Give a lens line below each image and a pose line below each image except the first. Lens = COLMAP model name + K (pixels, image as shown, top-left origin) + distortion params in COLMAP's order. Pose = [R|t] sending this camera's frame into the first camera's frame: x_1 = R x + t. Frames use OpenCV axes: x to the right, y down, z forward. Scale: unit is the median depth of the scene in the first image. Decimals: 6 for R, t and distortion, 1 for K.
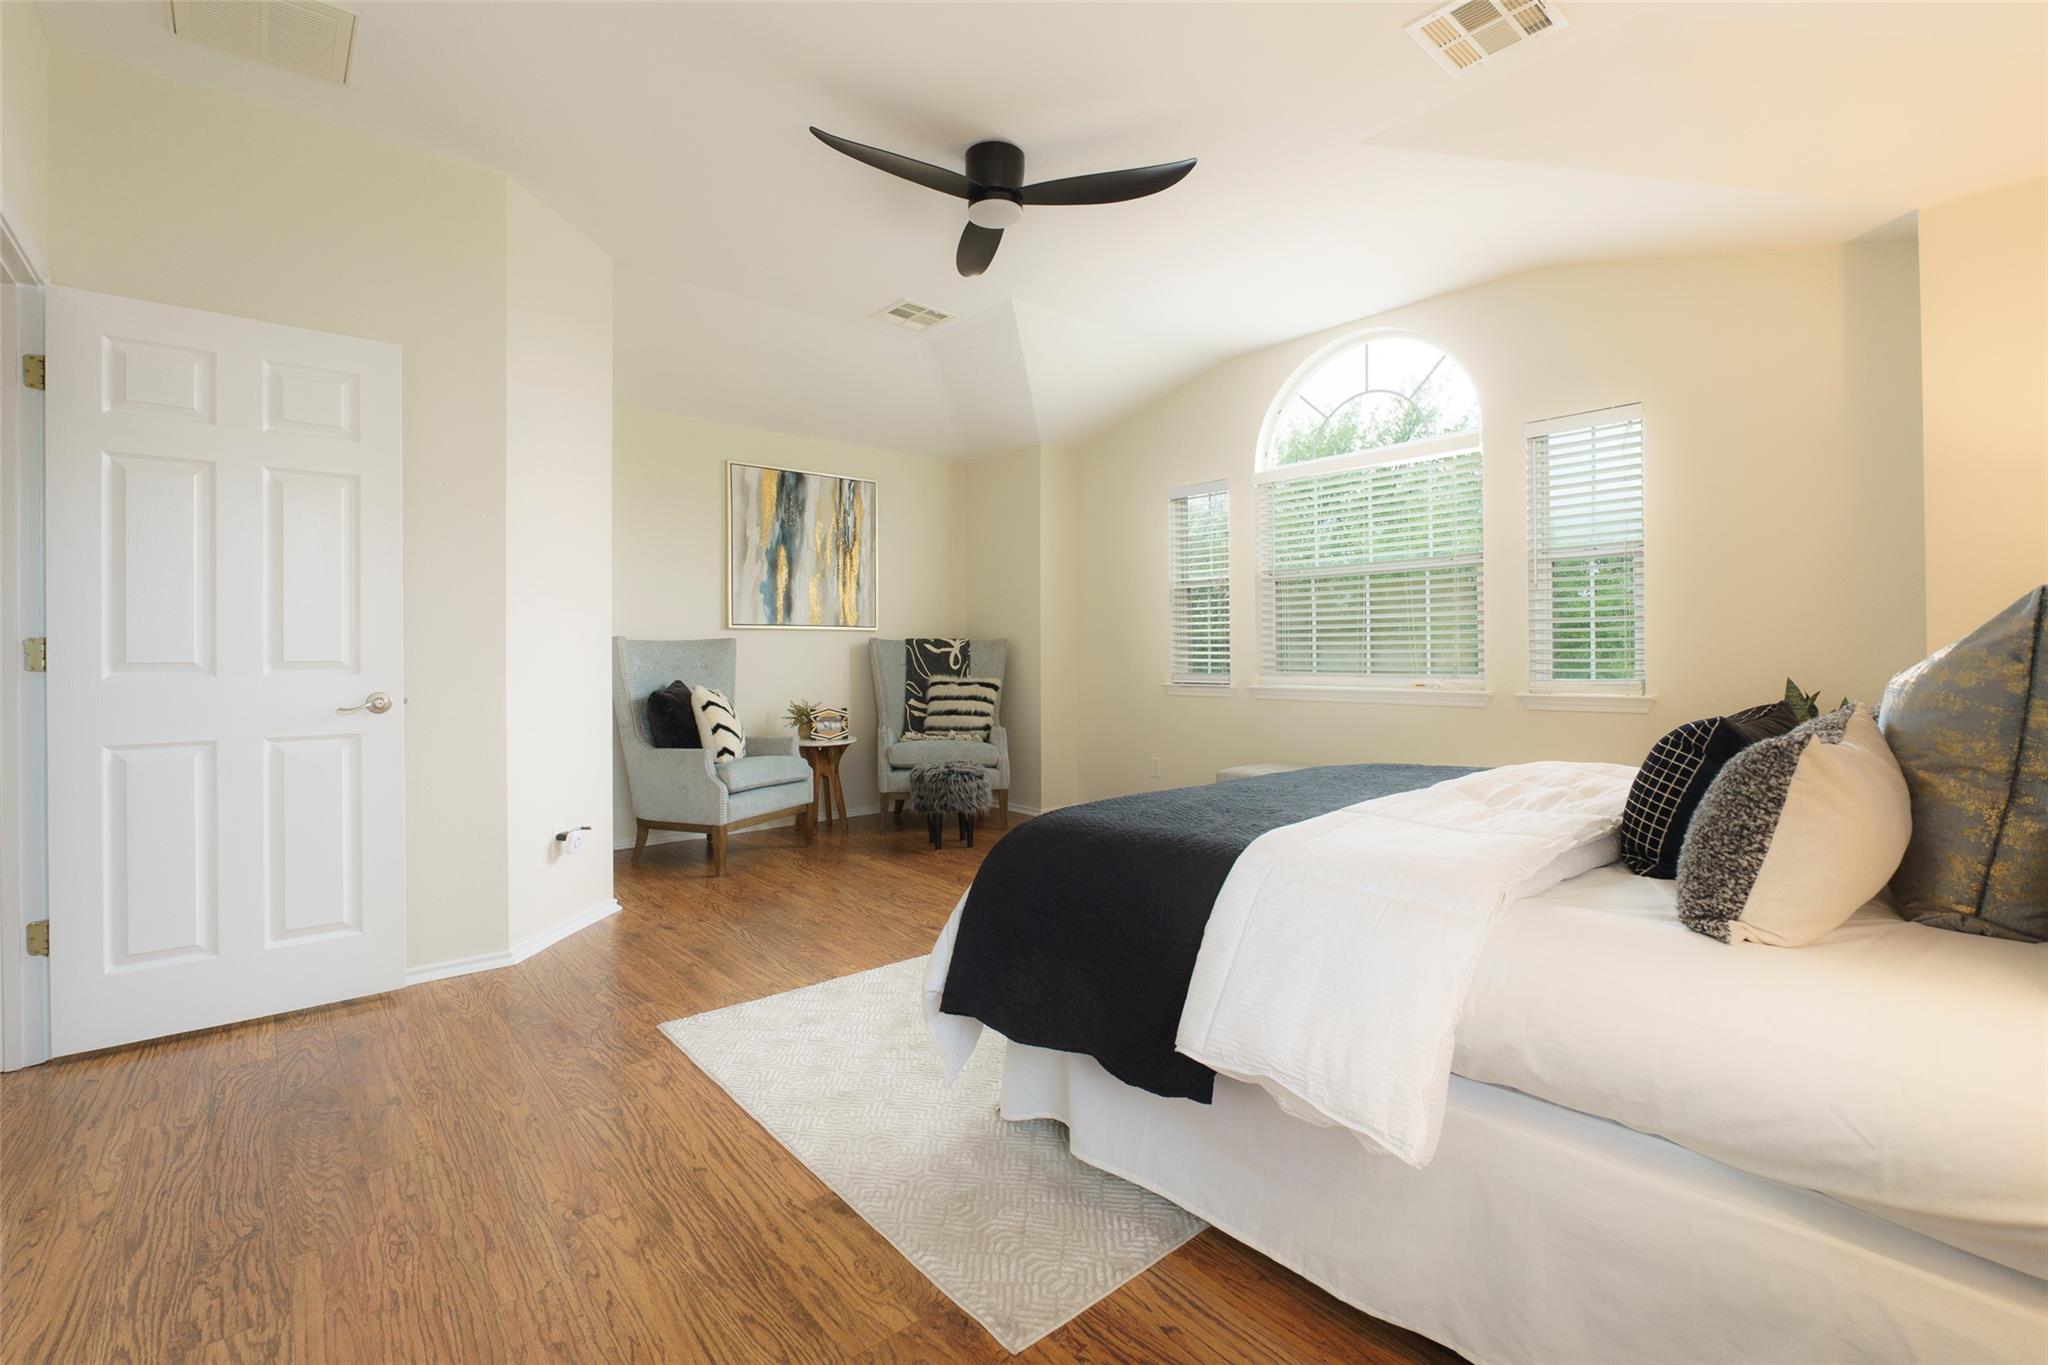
lens RADIAL K [[947.9, 0, 1024.9], [0, 947.9, 656.9], [0, 0, 1]] dist [-0.011442, 0.000530]
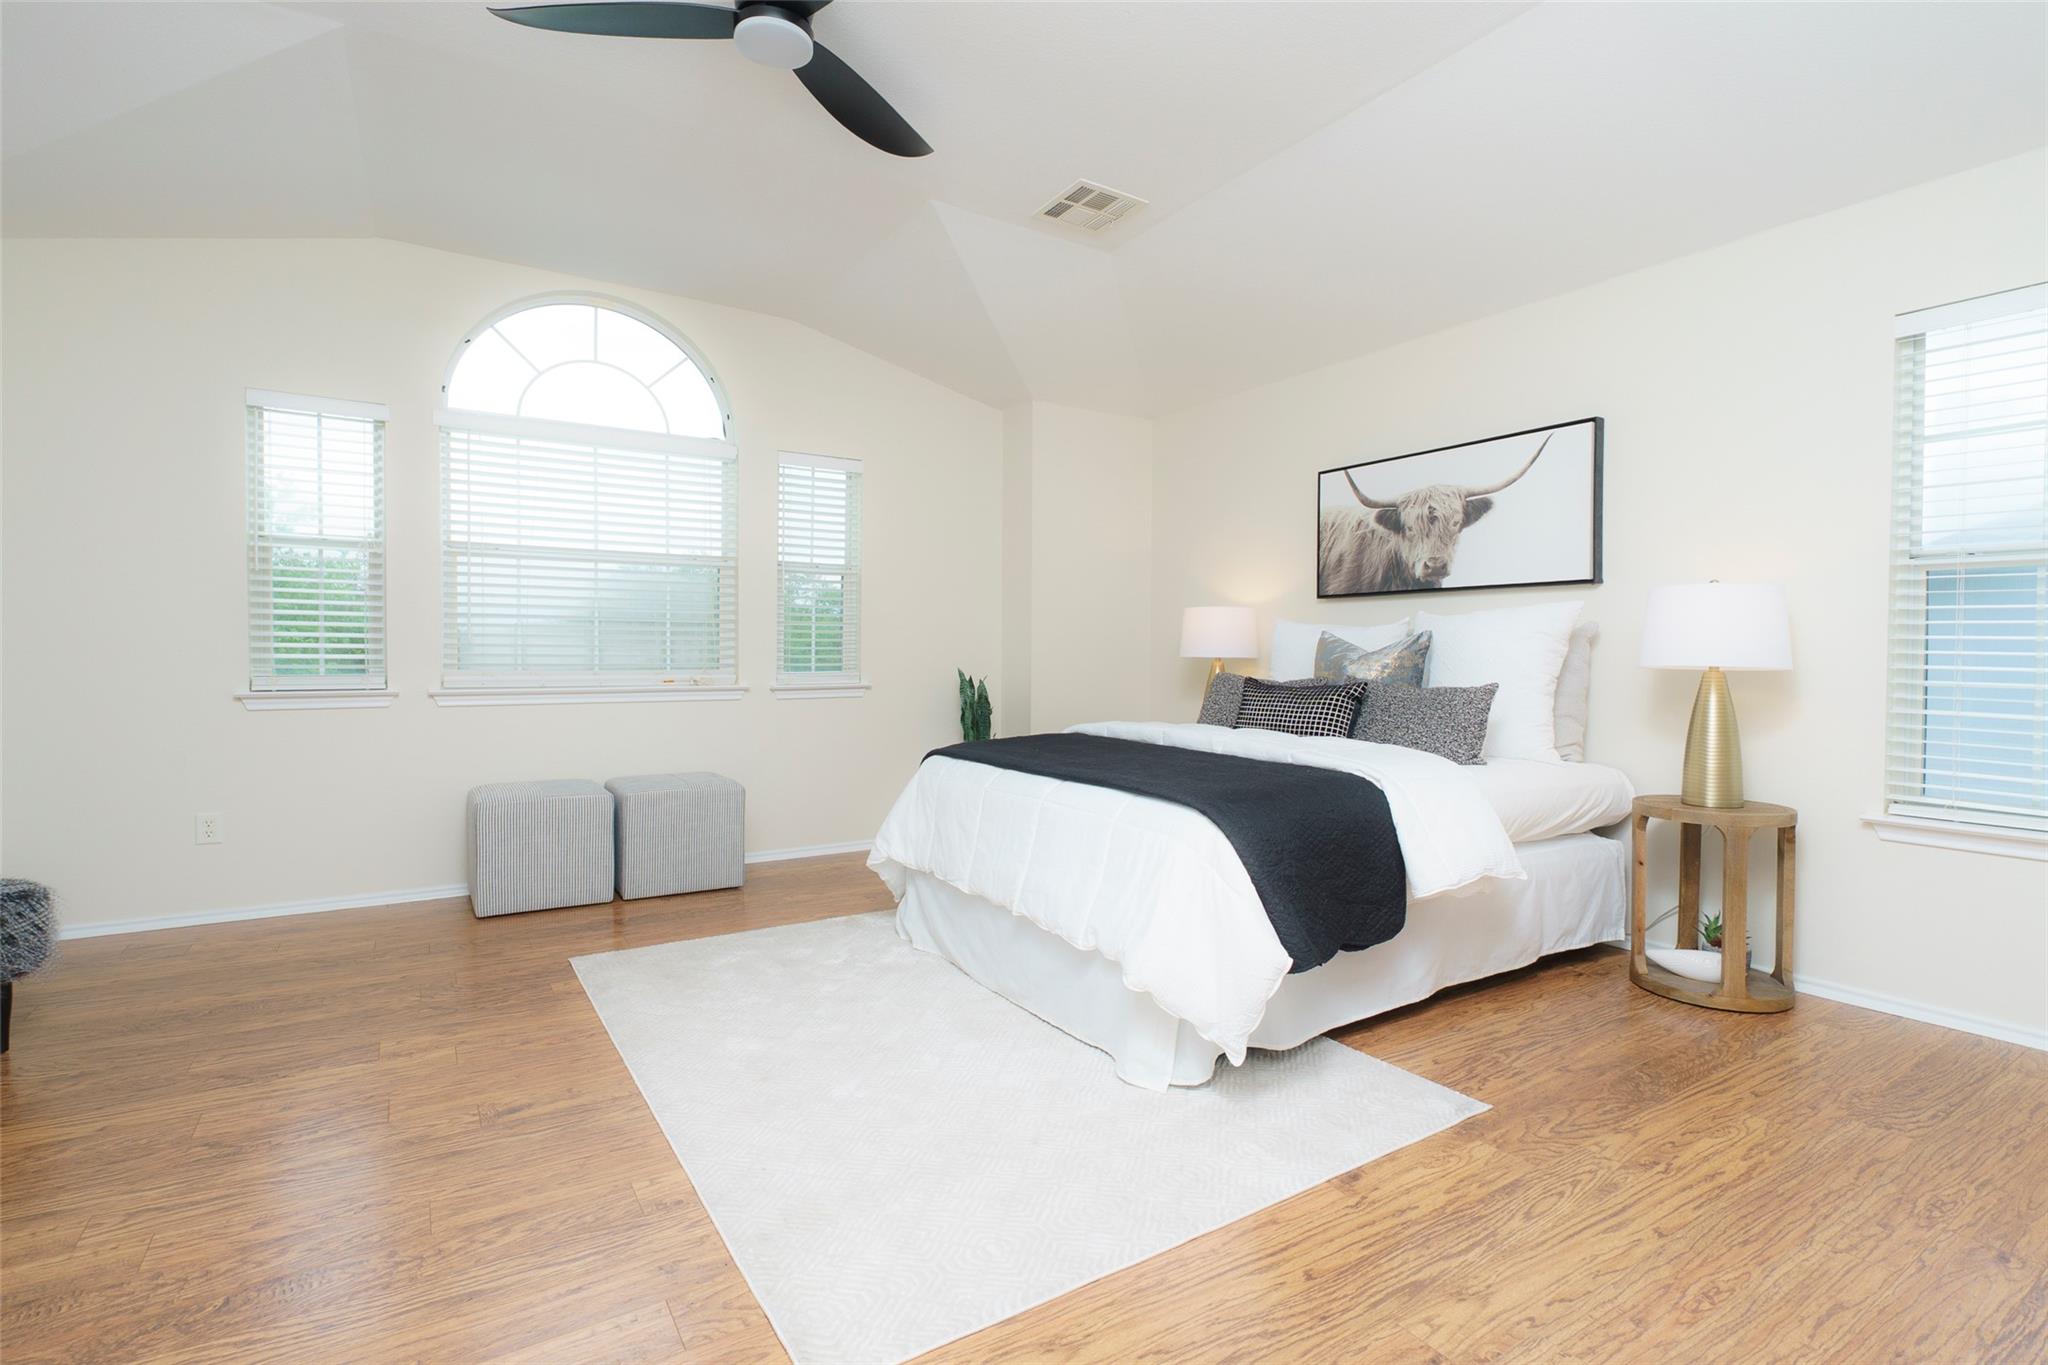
lens RADIAL K [[947.9, 0, 1024.9], [0, 947.9, 656.9], [0, 0, 1]] dist [-0.011442, 0.000530]
pose [[0.119749, 0.001943, 0.992802, -1.148448], [-0.003259, 0.999993, -0.001564, 0.010010], [-0.992799, -0.003049, 0.119754, 1.112450]]
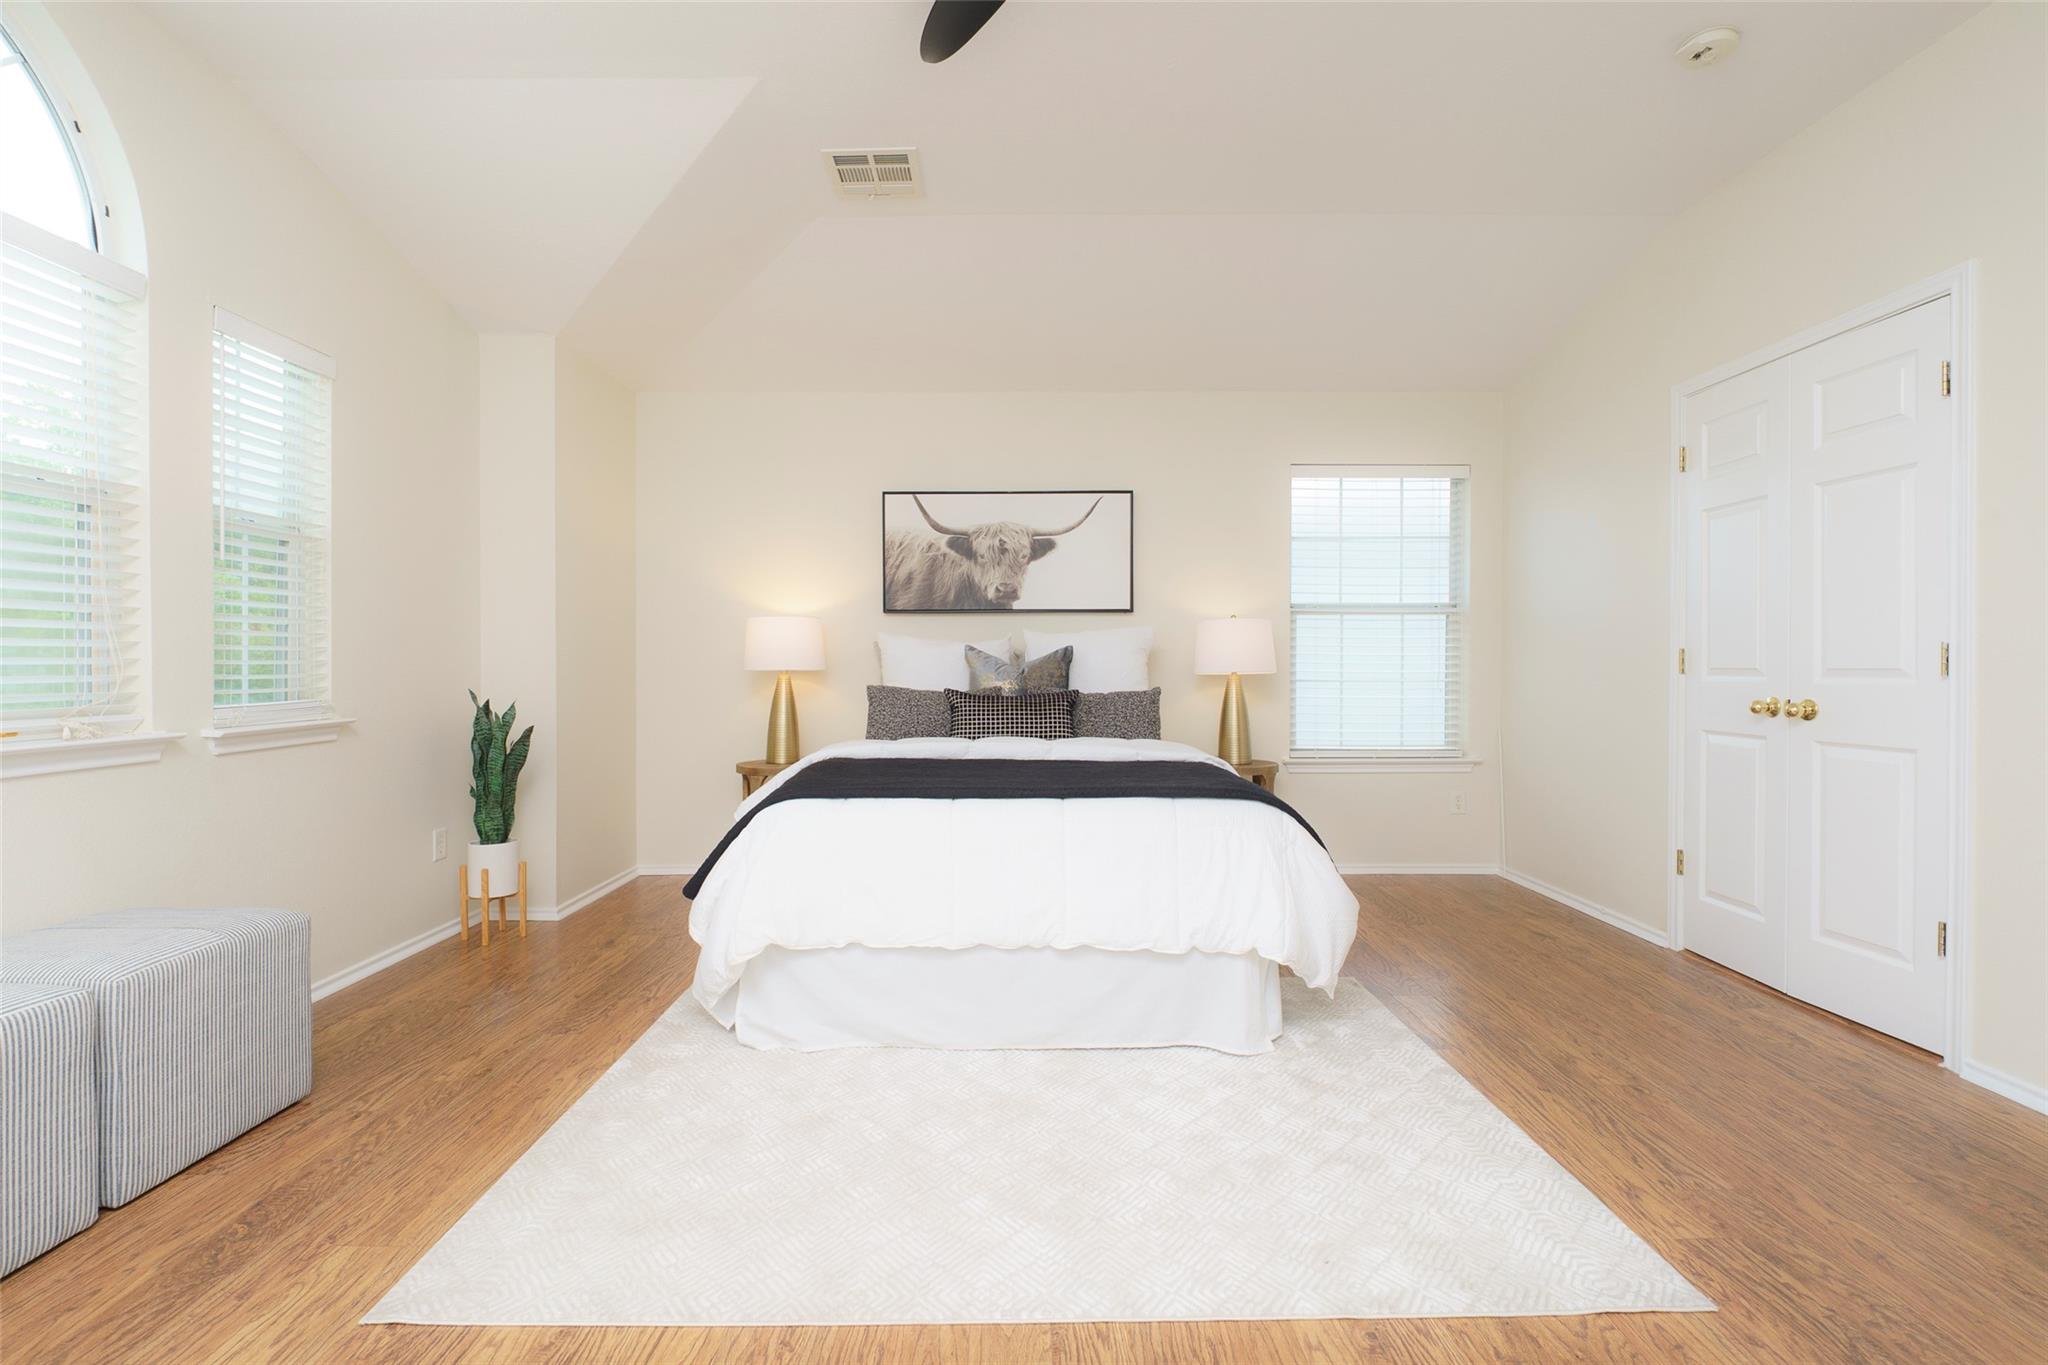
lens RADIAL K [[930.8, 0, 1010.5], [0, 930.8, 667.5], [0, 0, 1]] dist [-0.012555, -0.000301]
pose [[-0.773741, 0.004689, 0.633484, -0.548832], [0.007831, 0.999967, 0.002163, -0.000837], [-0.633453, 0.006635, -0.773753, 2.262169]]
